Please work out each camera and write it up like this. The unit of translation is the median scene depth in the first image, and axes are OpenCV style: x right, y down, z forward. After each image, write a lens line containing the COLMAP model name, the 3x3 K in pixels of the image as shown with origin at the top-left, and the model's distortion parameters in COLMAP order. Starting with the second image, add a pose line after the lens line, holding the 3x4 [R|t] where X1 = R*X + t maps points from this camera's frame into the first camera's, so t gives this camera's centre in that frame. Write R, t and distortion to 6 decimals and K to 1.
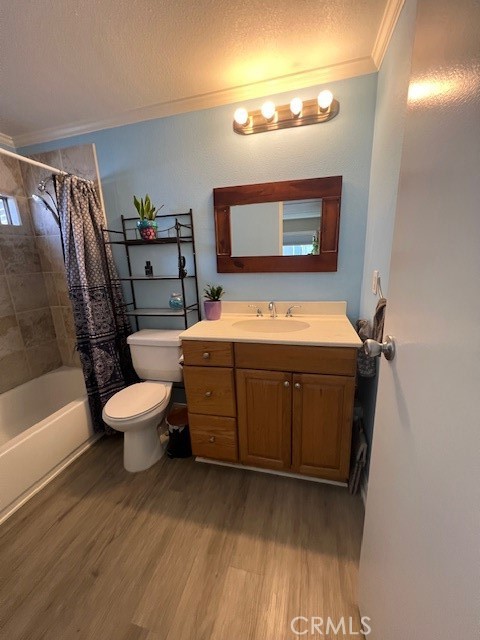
lens RADIAL K [[258.0, 0, 240.0], [0, 258.0, 320.0], [0, 0, 1]] dist [0.003375, 0.000168]
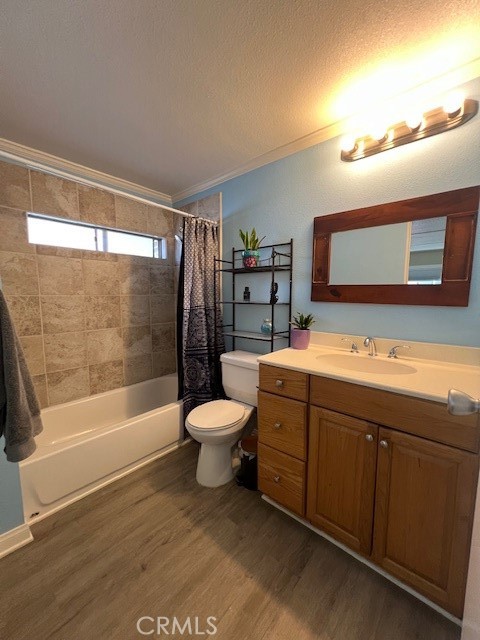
lens RADIAL K [[258.0, 0, 240.0], [0, 258.0, 320.0], [0, 0, 1]] dist [0.003375, 0.000168]
pose [[0.893061, 0.084239, -0.441979, 0.116767], [-0.139320, 0.985812, -0.093618, 0.014401], [0.427822, 0.145183, 0.892127, 0.048482]]
